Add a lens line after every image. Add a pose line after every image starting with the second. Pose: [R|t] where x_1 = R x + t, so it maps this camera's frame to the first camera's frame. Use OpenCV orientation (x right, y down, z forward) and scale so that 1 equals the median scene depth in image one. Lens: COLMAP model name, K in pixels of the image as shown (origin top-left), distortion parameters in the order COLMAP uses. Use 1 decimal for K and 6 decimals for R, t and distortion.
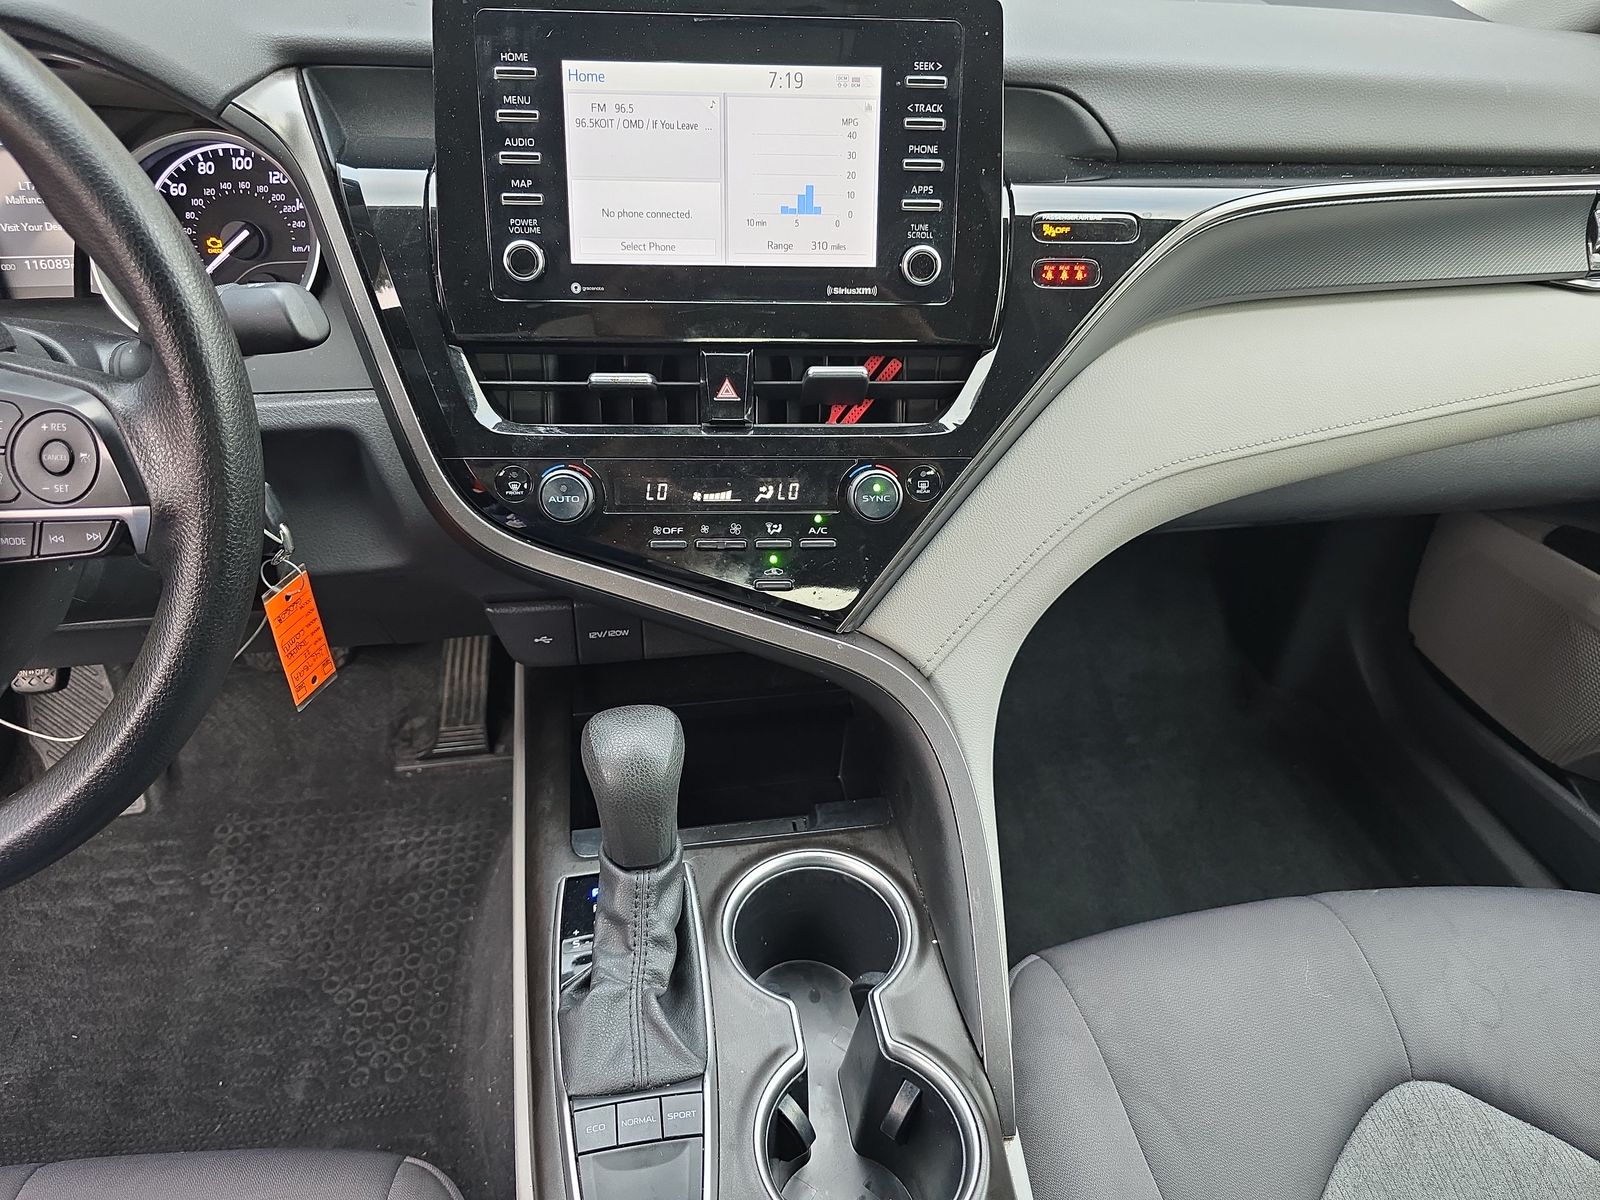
lens RADIAL K [[1006.7, 0, 800.8], [0, 1006.7, 604.3], [0, 0, 1]] dist [0.028064, -0.029140]
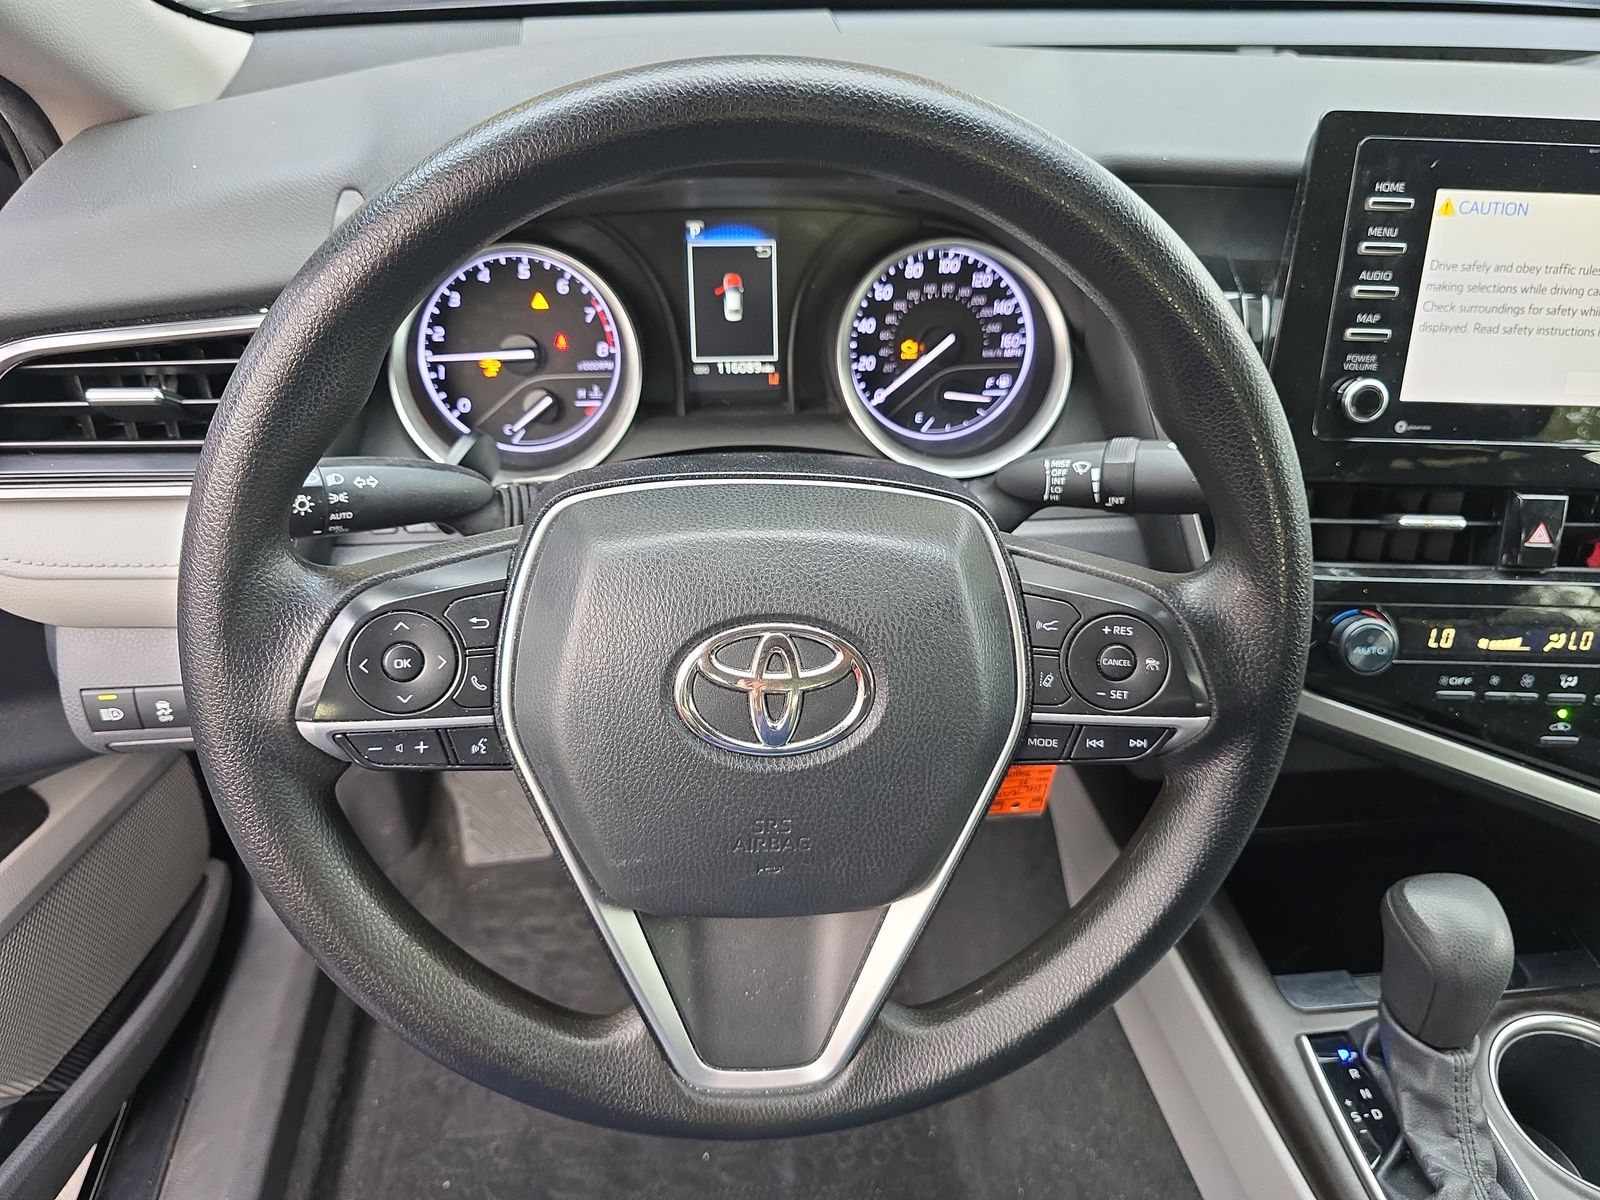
lens RADIAL K [[1025.3, 0, 804.5], [0, 1025.3, 603.0], [0, 0, 1]] dist [0.023833, -0.032468]
pose [[0.998207, 0.031509, -0.050897, -0.683503], [-0.030162, 0.999180, 0.027029, -0.151843], [0.051707, -0.025445, 0.998338, 0.018477]]
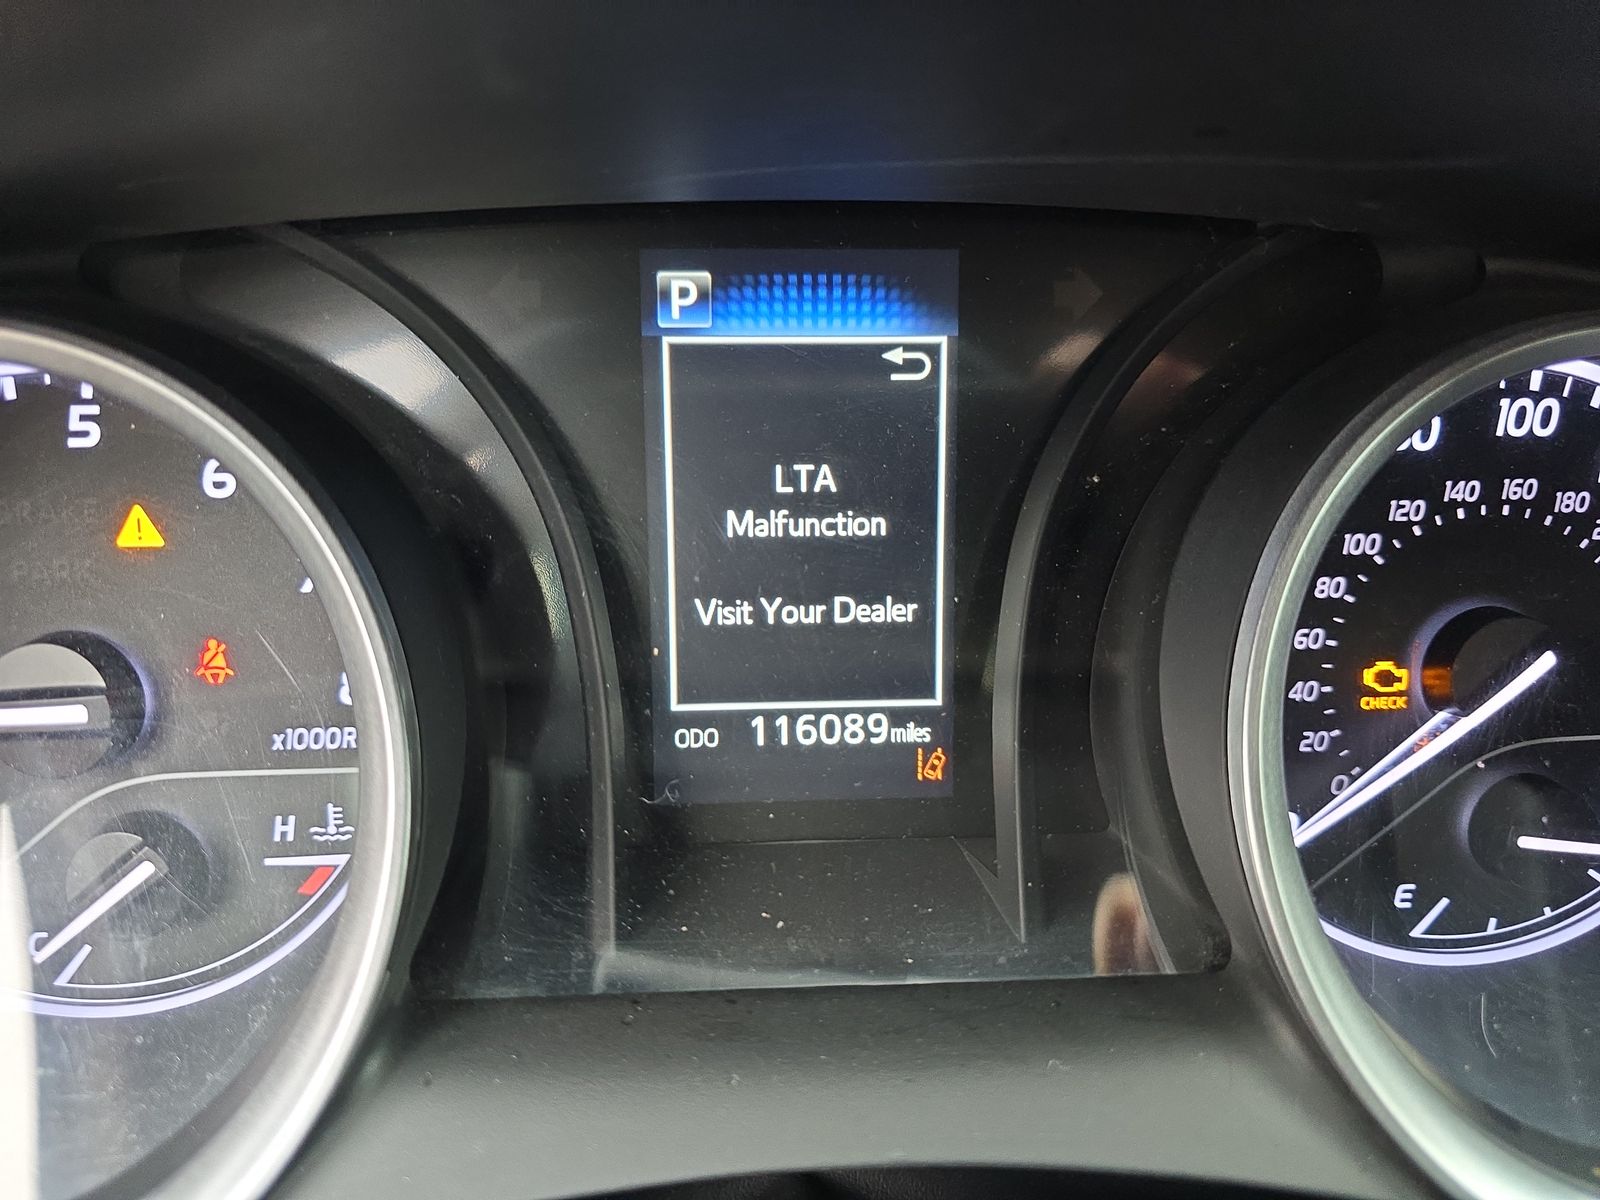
lens RADIAL K [[1025.3, 0, 804.5], [0, 1025.3, 603.0], [0, 0, 1]] dist [0.023833, -0.032468]
pose [[0.995201, 0.037722, -0.090293, -0.790665], [-0.046988, 0.993591, -0.102802, -0.373704], [0.085836, 0.106552, 0.990595, 0.761426]]
